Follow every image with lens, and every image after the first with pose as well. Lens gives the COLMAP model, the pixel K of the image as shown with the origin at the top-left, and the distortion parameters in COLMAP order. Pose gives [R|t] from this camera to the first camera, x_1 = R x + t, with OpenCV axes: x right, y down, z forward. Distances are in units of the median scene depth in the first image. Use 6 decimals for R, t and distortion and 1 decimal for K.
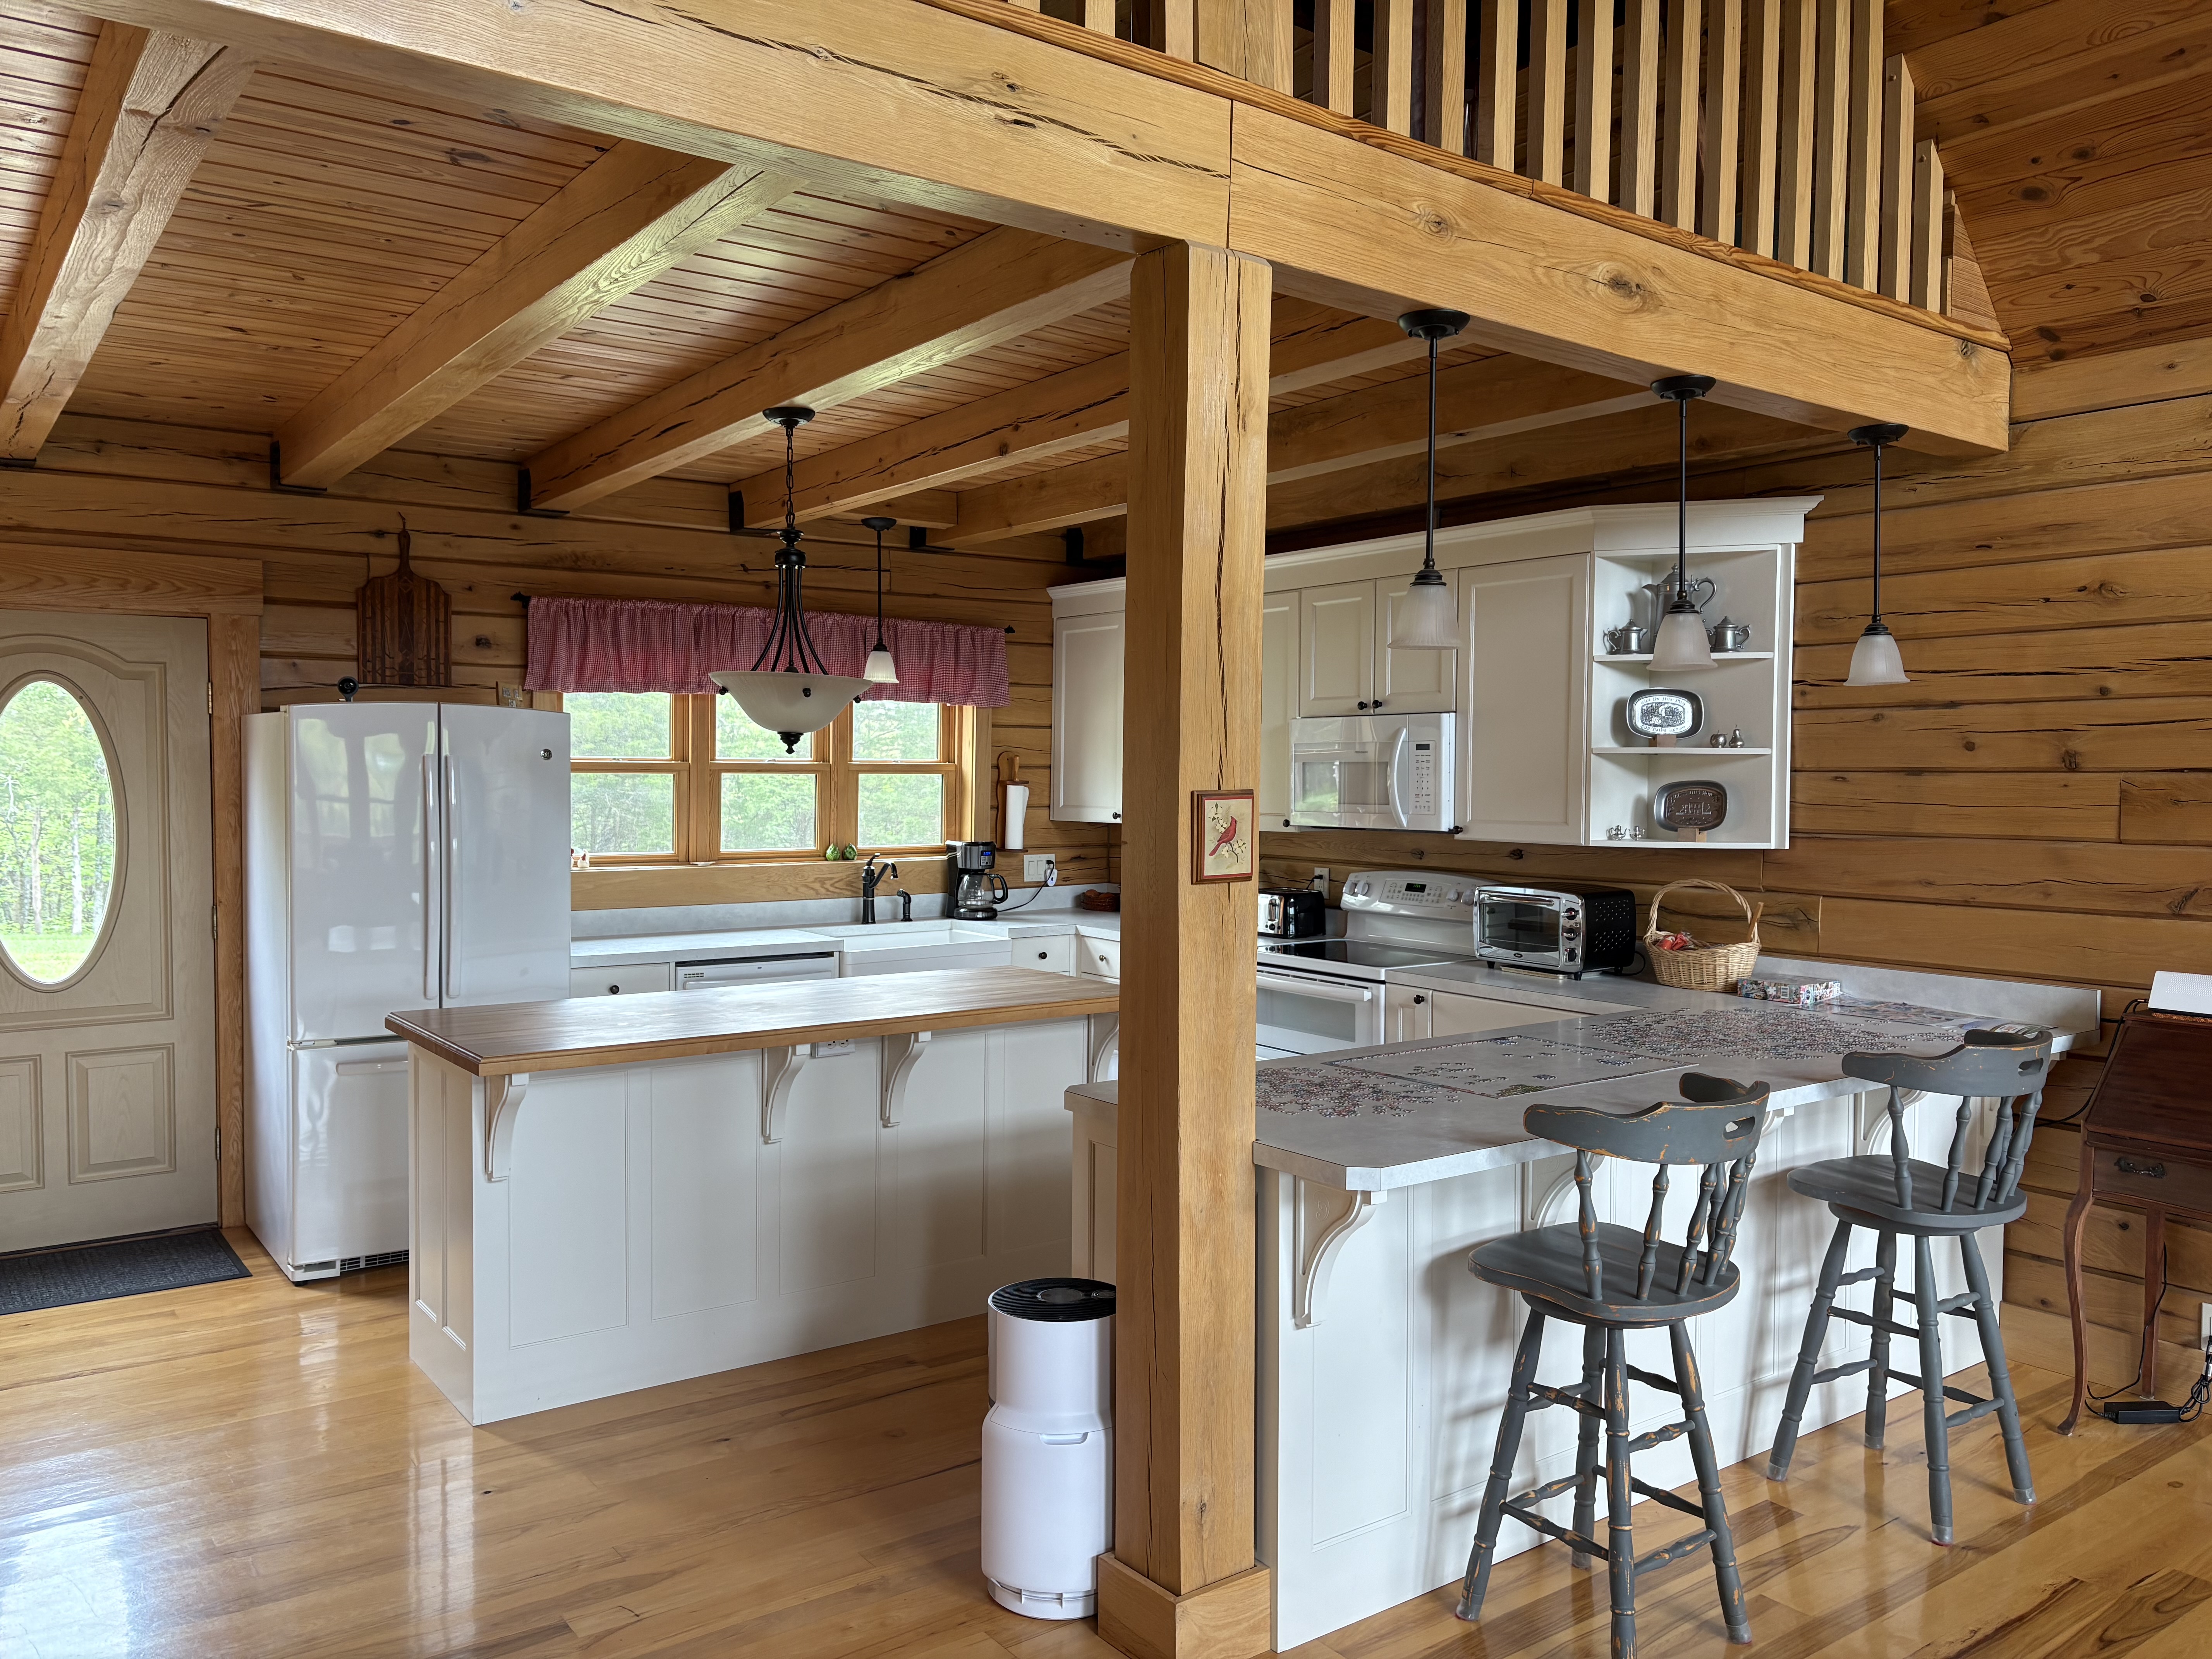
lens RADIAL K [[1673.0, 0, 1122.5], [0, 1673.0, 841.9], [0, 0, 1]] dist [0.048195, -0.054885]
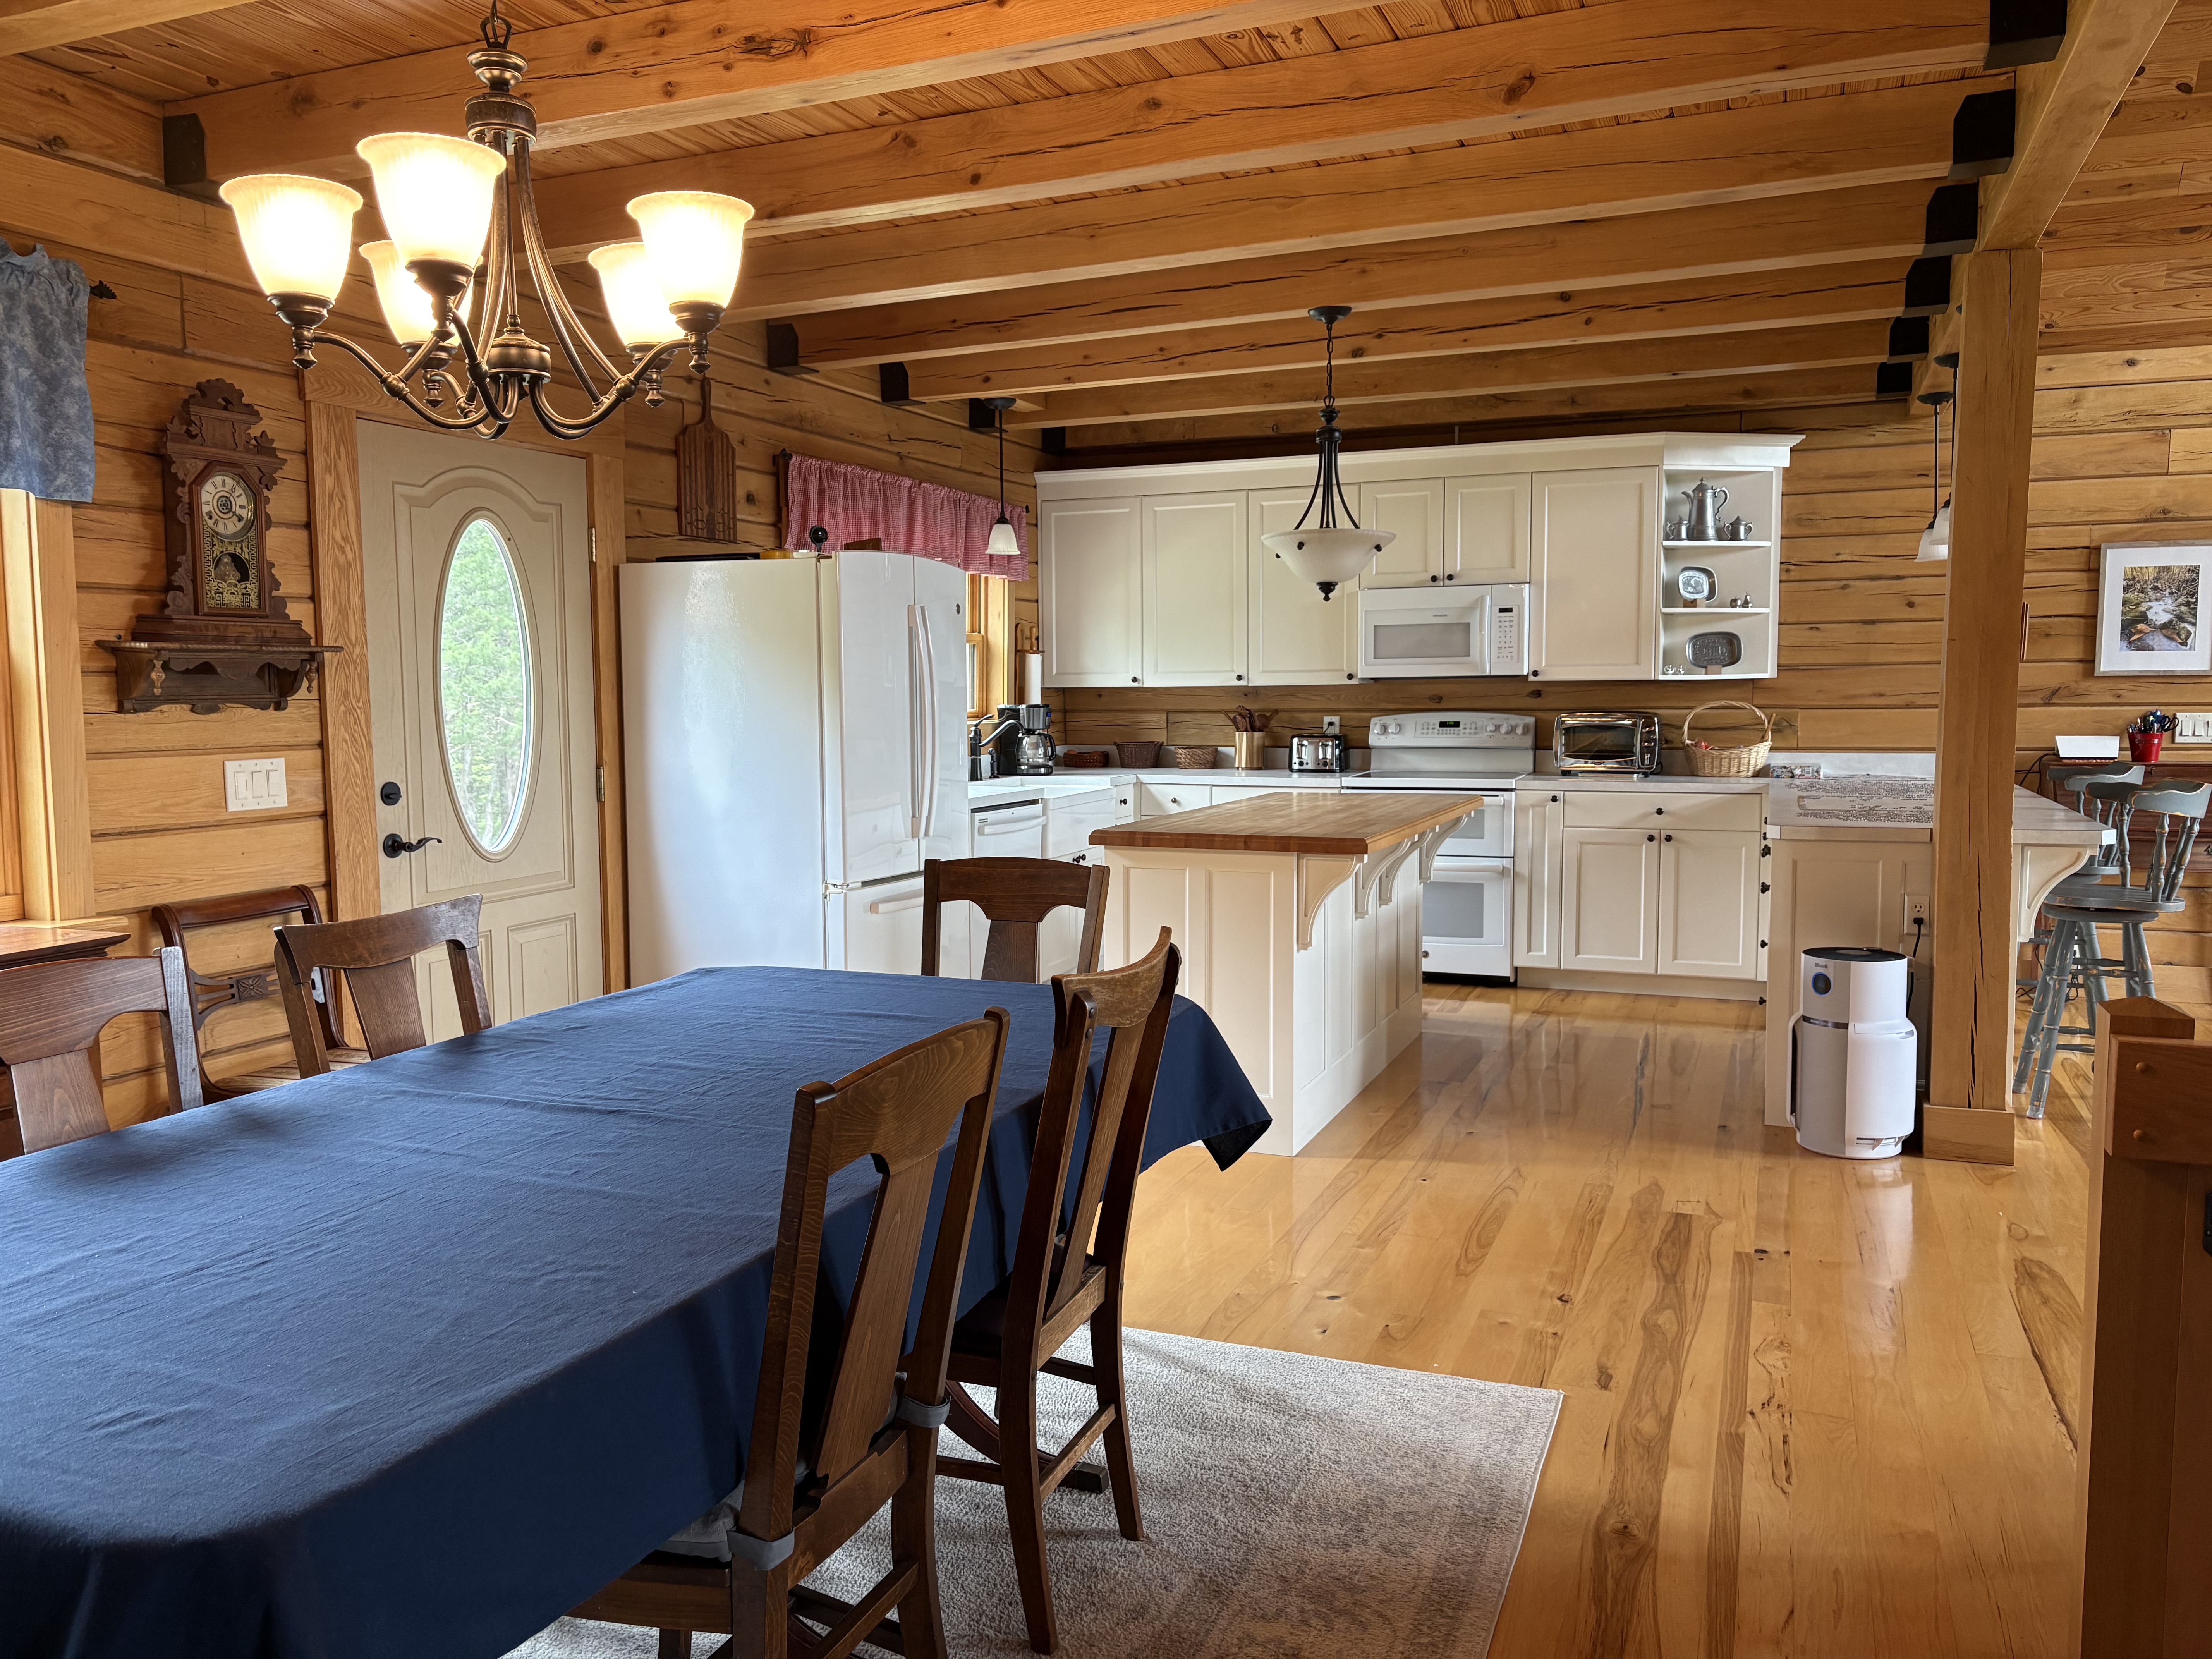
lens RADIAL K [[1673.0, 0, 1112.2], [0, 1673.0, 845.6], [0, 0, 1]] dist [0.048195, -0.054885]
pose [[0.851411, -0.063867, 0.520597, -0.840143], [0.037653, 0.997440, 0.060787, 0.037780], [-0.523146, -0.032153, 0.851636, 0.048316]]
